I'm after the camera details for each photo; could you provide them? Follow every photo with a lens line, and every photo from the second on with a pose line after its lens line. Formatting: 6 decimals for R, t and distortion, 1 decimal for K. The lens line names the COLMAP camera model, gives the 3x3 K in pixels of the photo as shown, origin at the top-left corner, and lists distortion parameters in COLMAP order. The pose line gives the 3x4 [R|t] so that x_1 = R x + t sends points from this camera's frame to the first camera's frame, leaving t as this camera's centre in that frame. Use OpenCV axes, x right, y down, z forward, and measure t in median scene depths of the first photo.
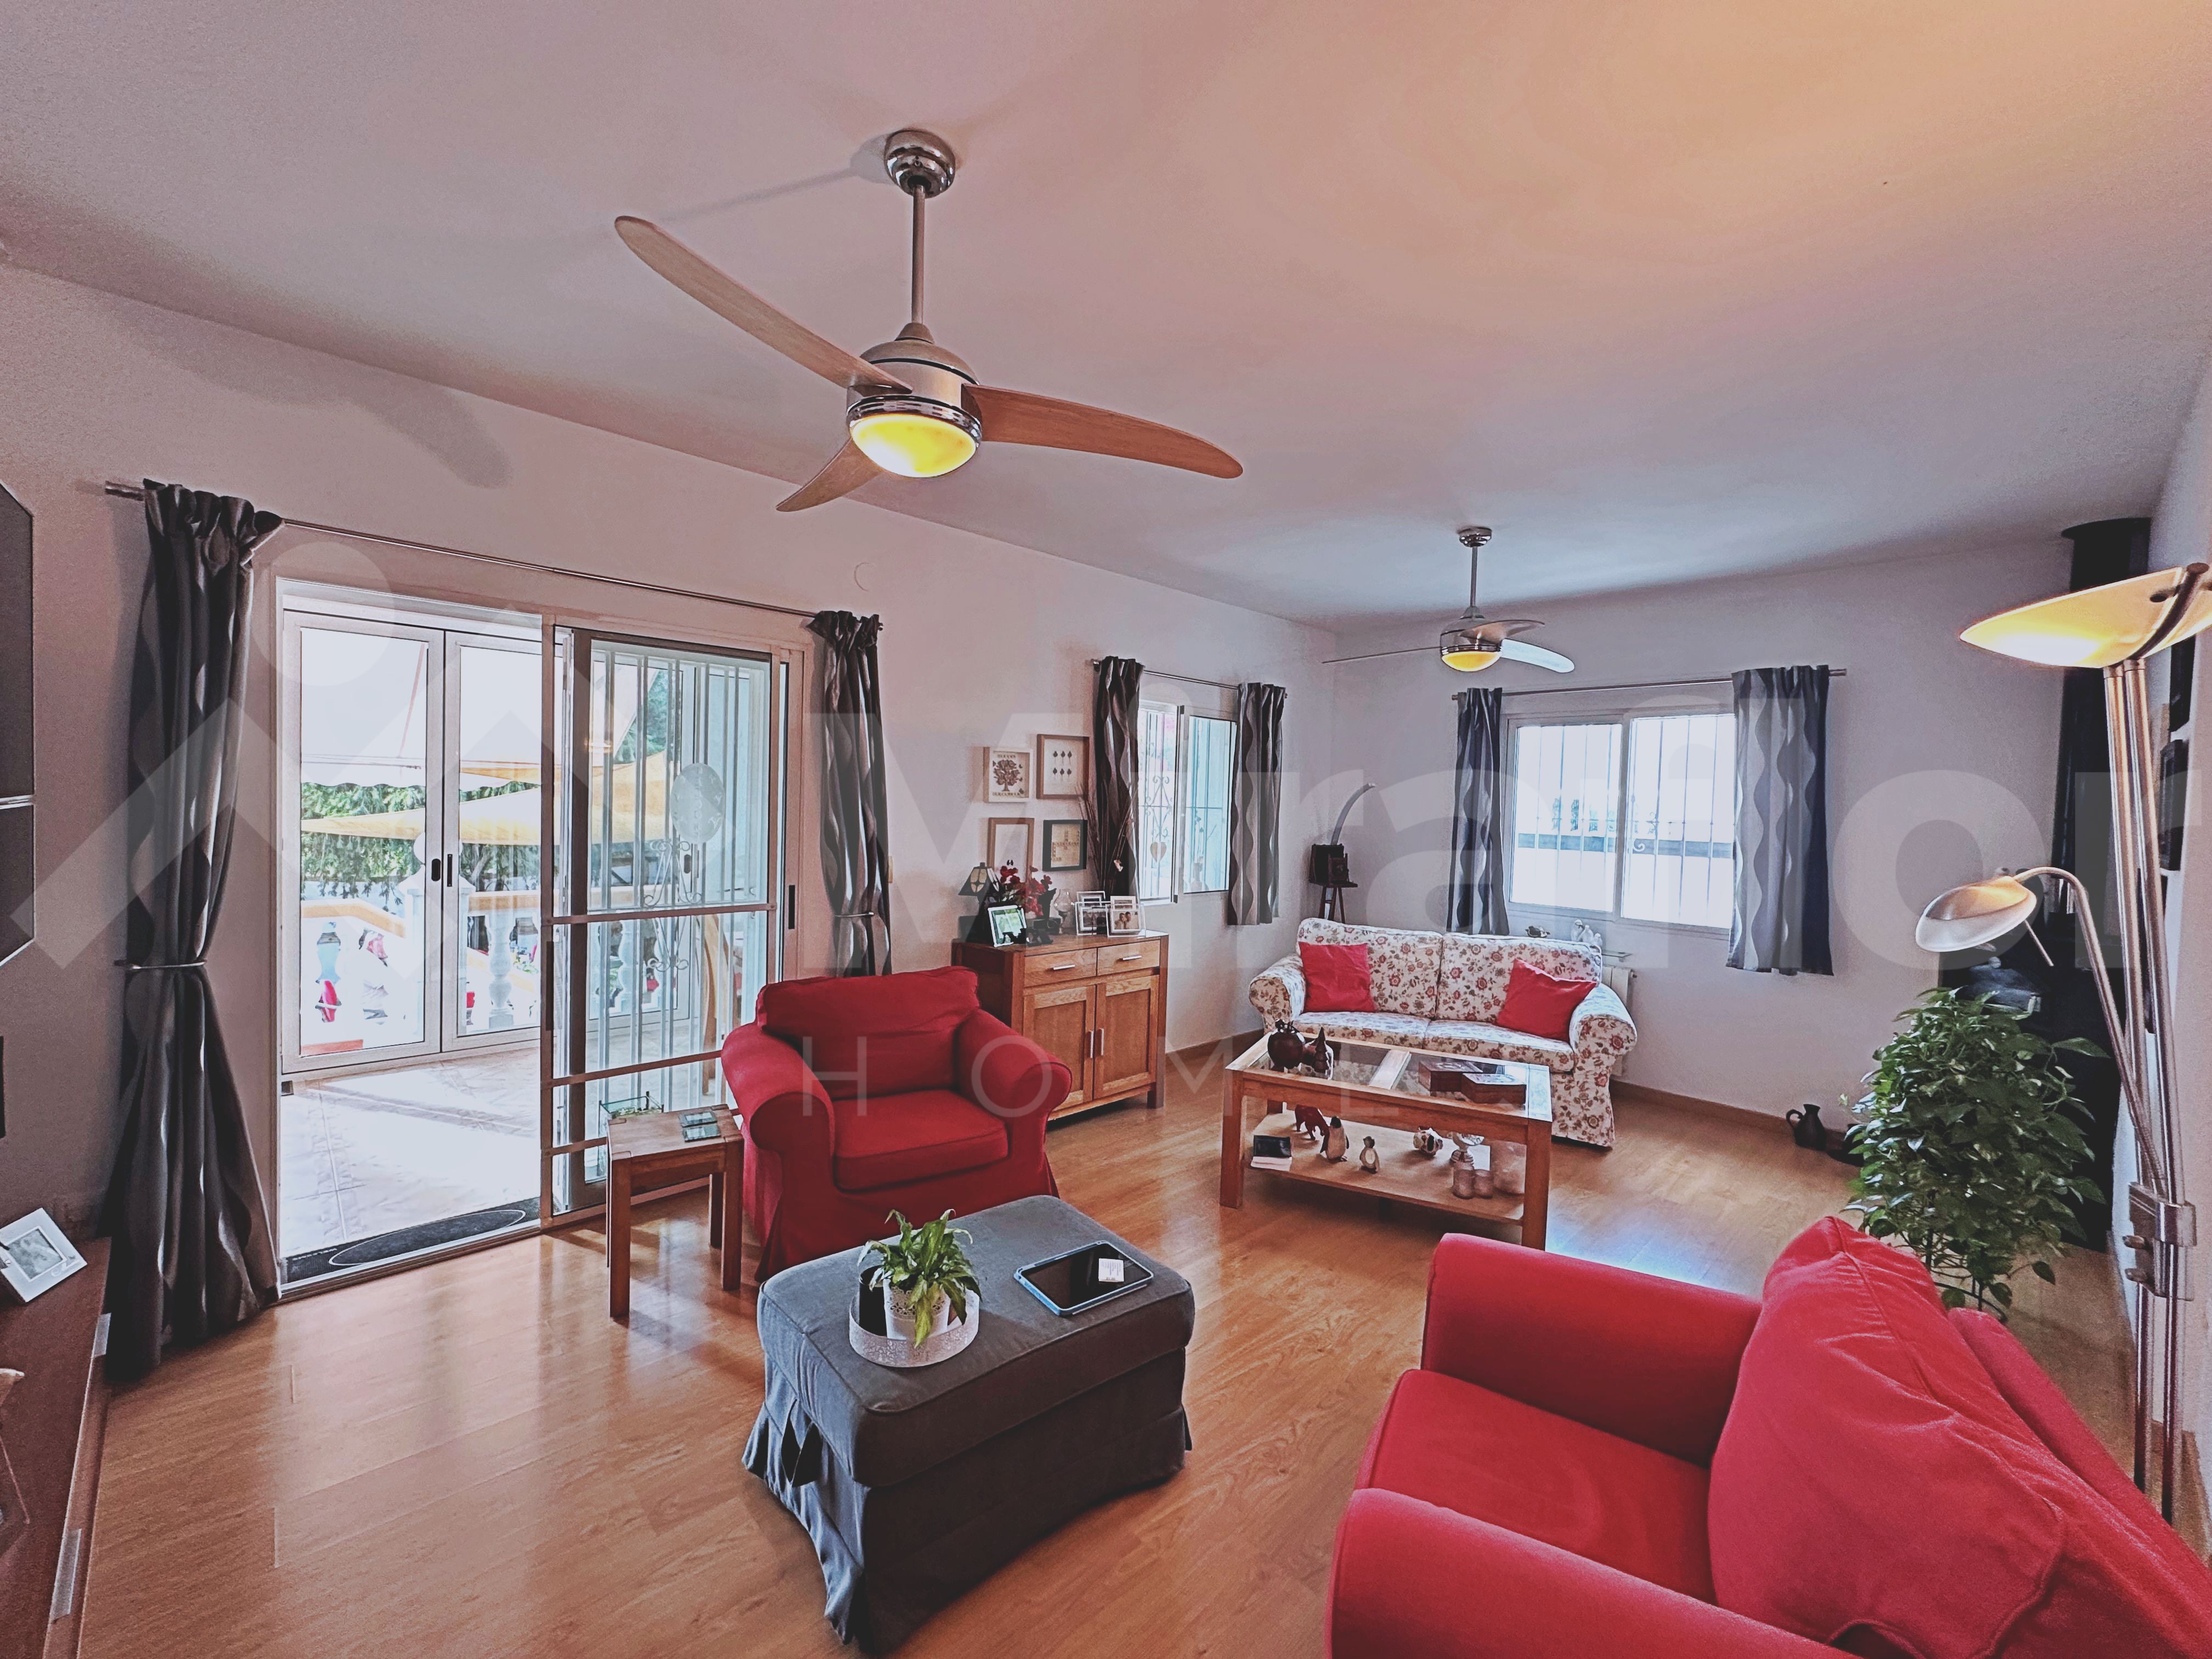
lens RADIAL K [[885.9, 0, 1104.5], [0, 885.9, 832.6], [0, 0, 1]] dist [-0.004730, 0.001324]
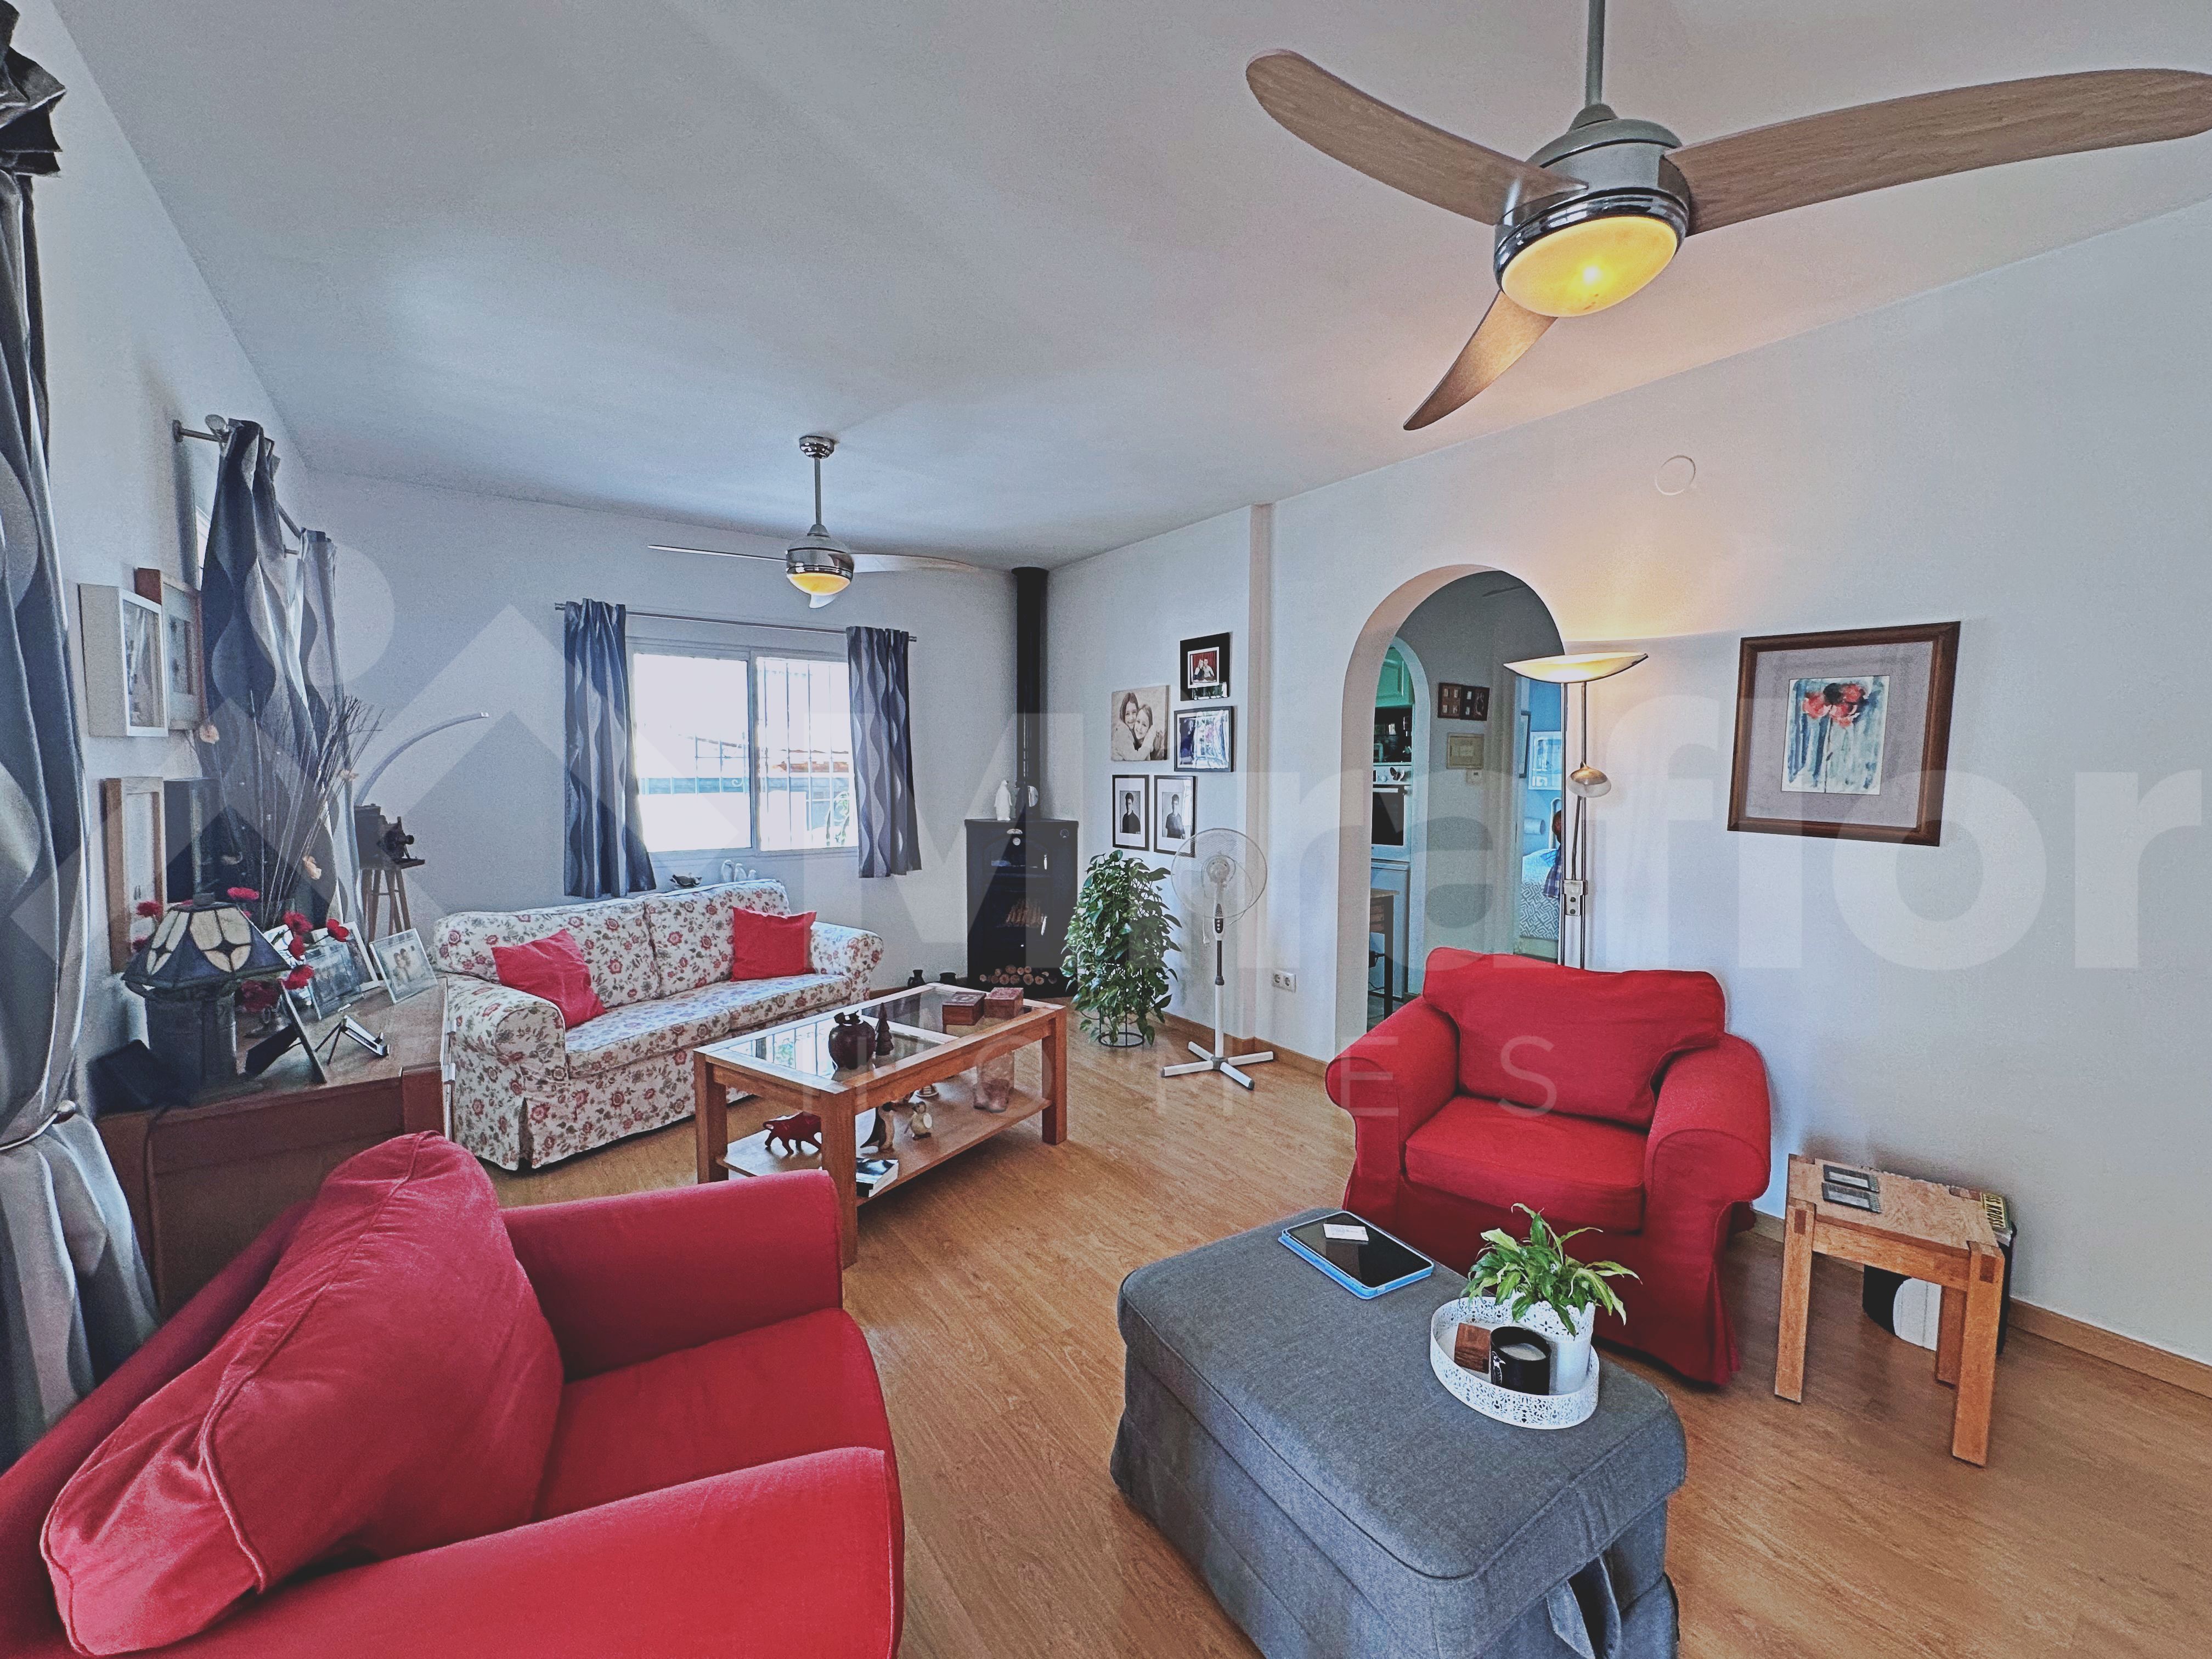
lens RADIAL K [[885.9, 0, 1104.5], [0, 885.9, 832.6], [0, 0, 1]] dist [-0.004730, 0.001324]
pose [[0.137409, -0.104167, 0.985022, -0.394947], [0.035910, 0.994325, 0.100141, -0.015280], [-0.989863, 0.021612, 0.140370, 0.478567]]
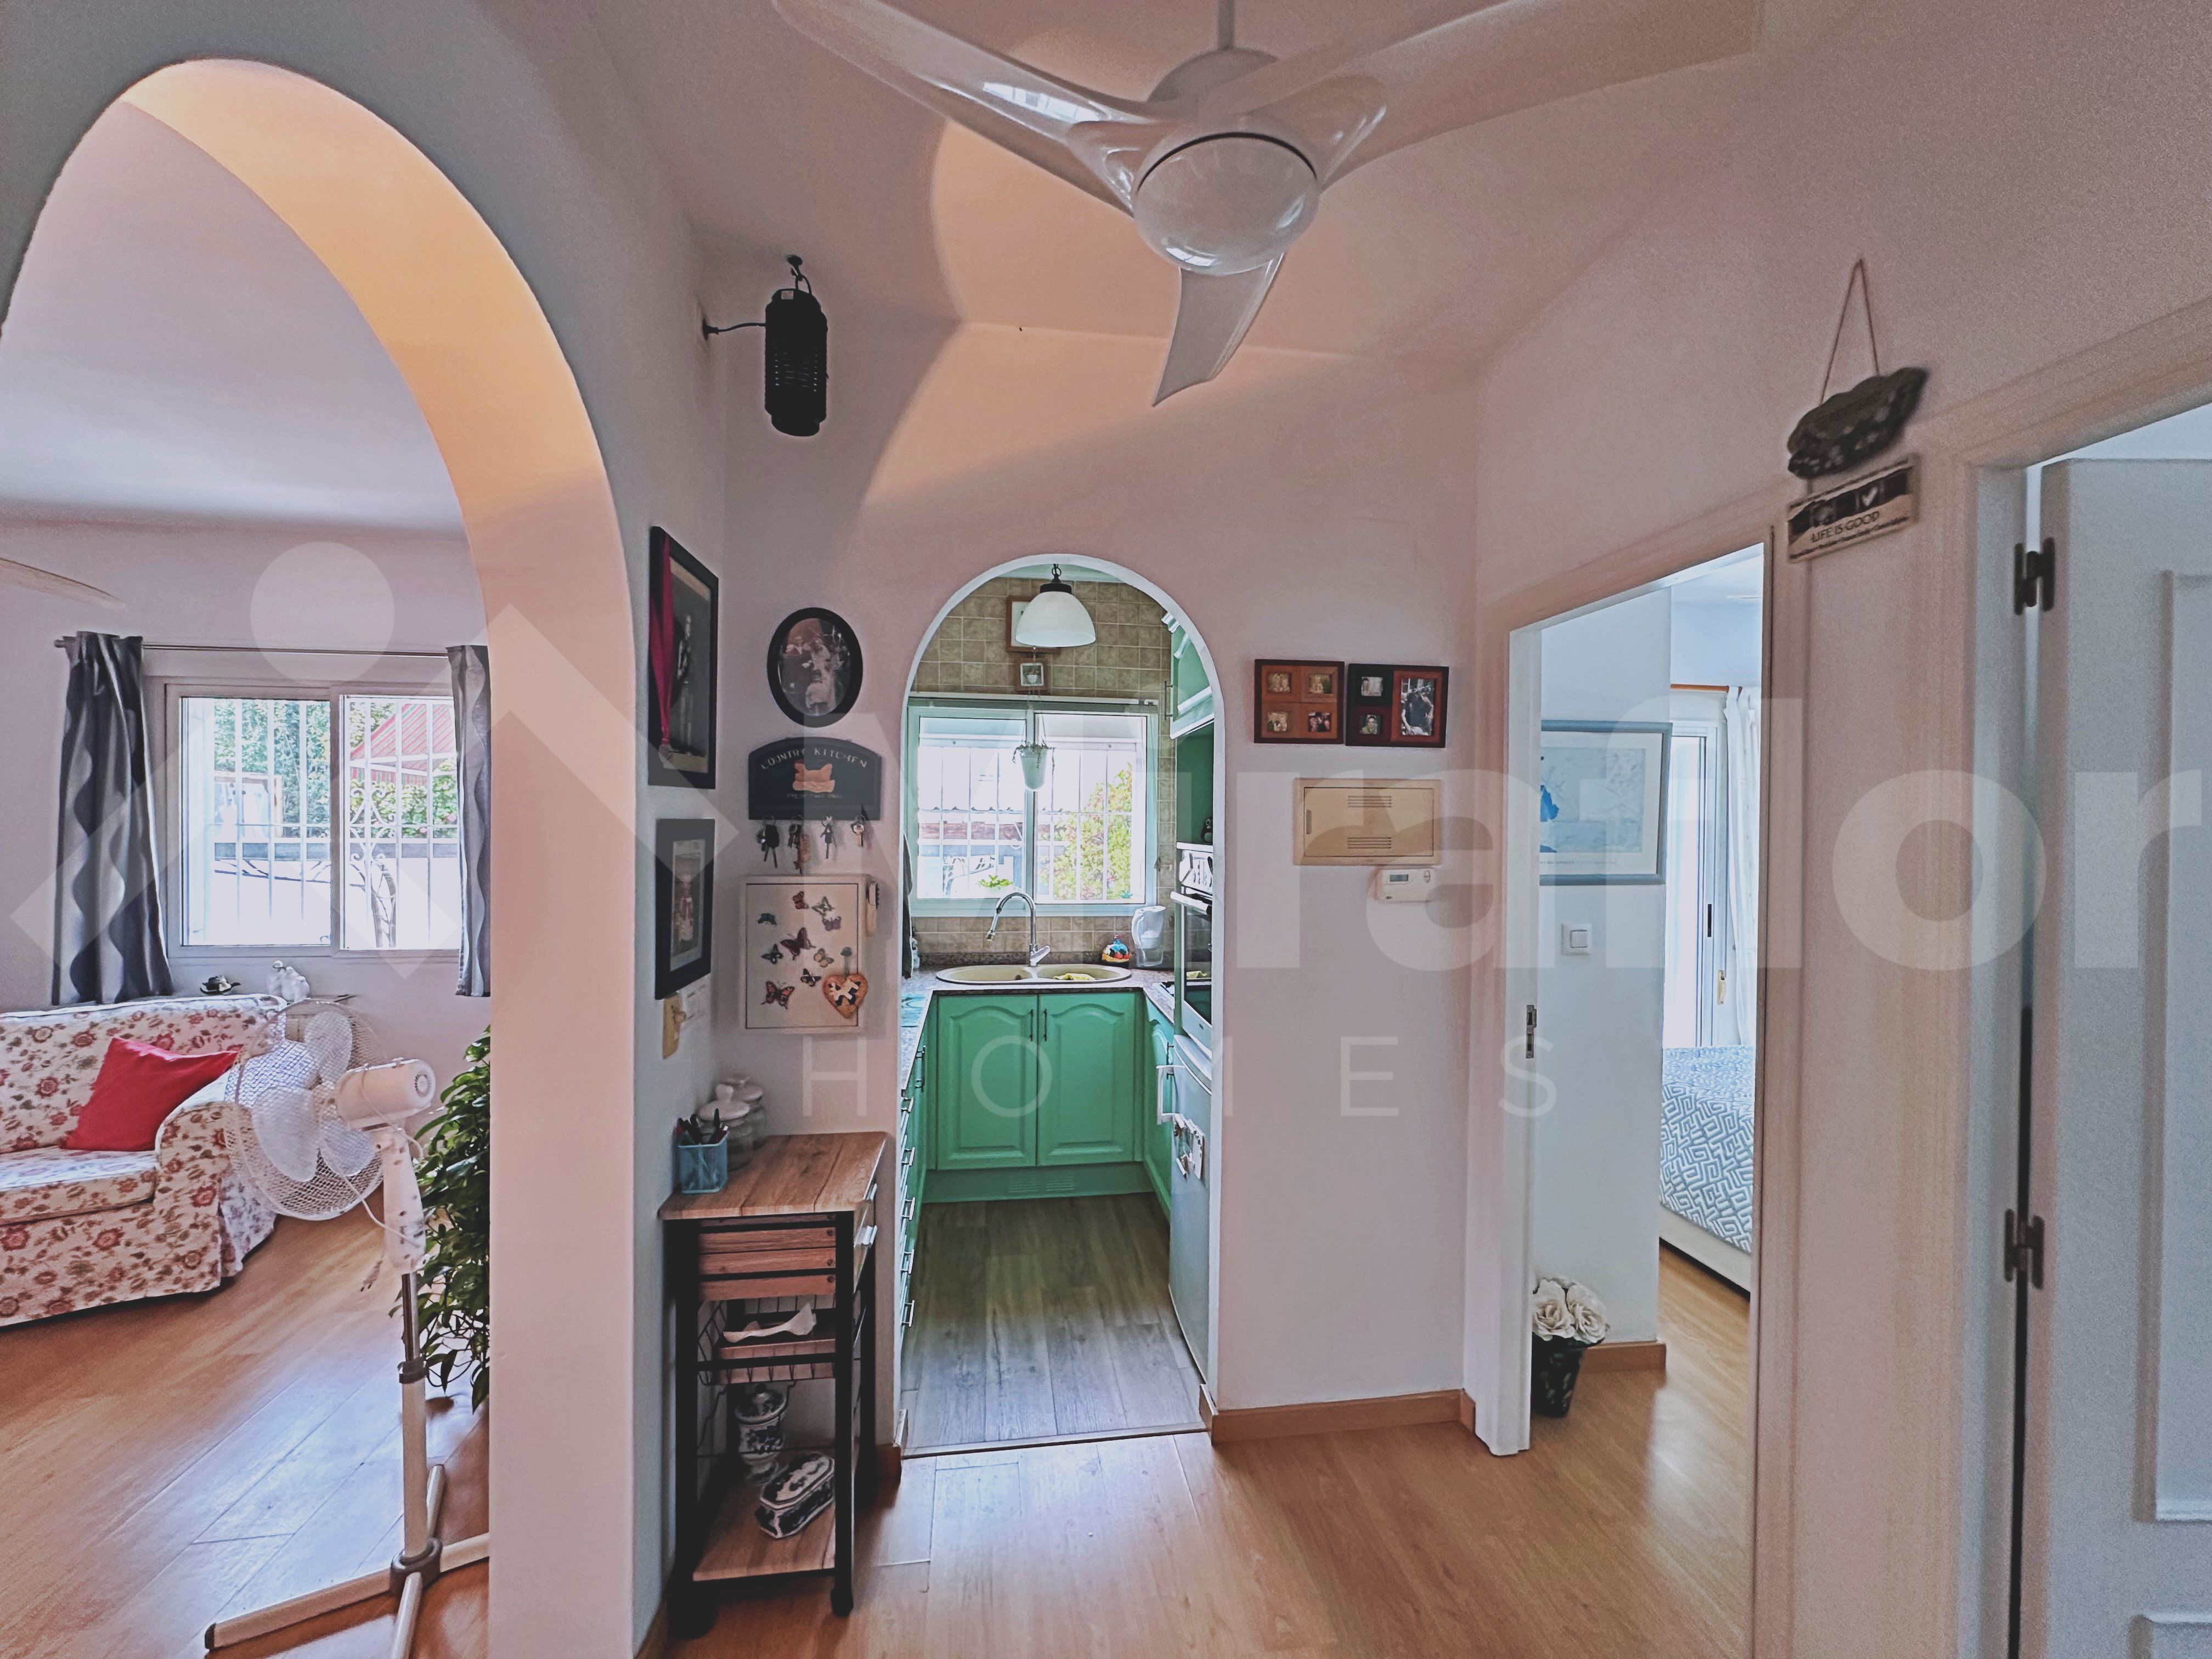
lens RADIAL K [[875.2, 0, 1106.0], [0, 875.2, 829.5], [0, 0, 1]] dist [-0.001006, 0.000041]
pose [[0.585011, -0.035801, 0.810235, 0.373347], [0.037717, 0.999145, 0.016915, 0.002376], [-0.810148, 0.020664, 0.585862, 0.002961]]
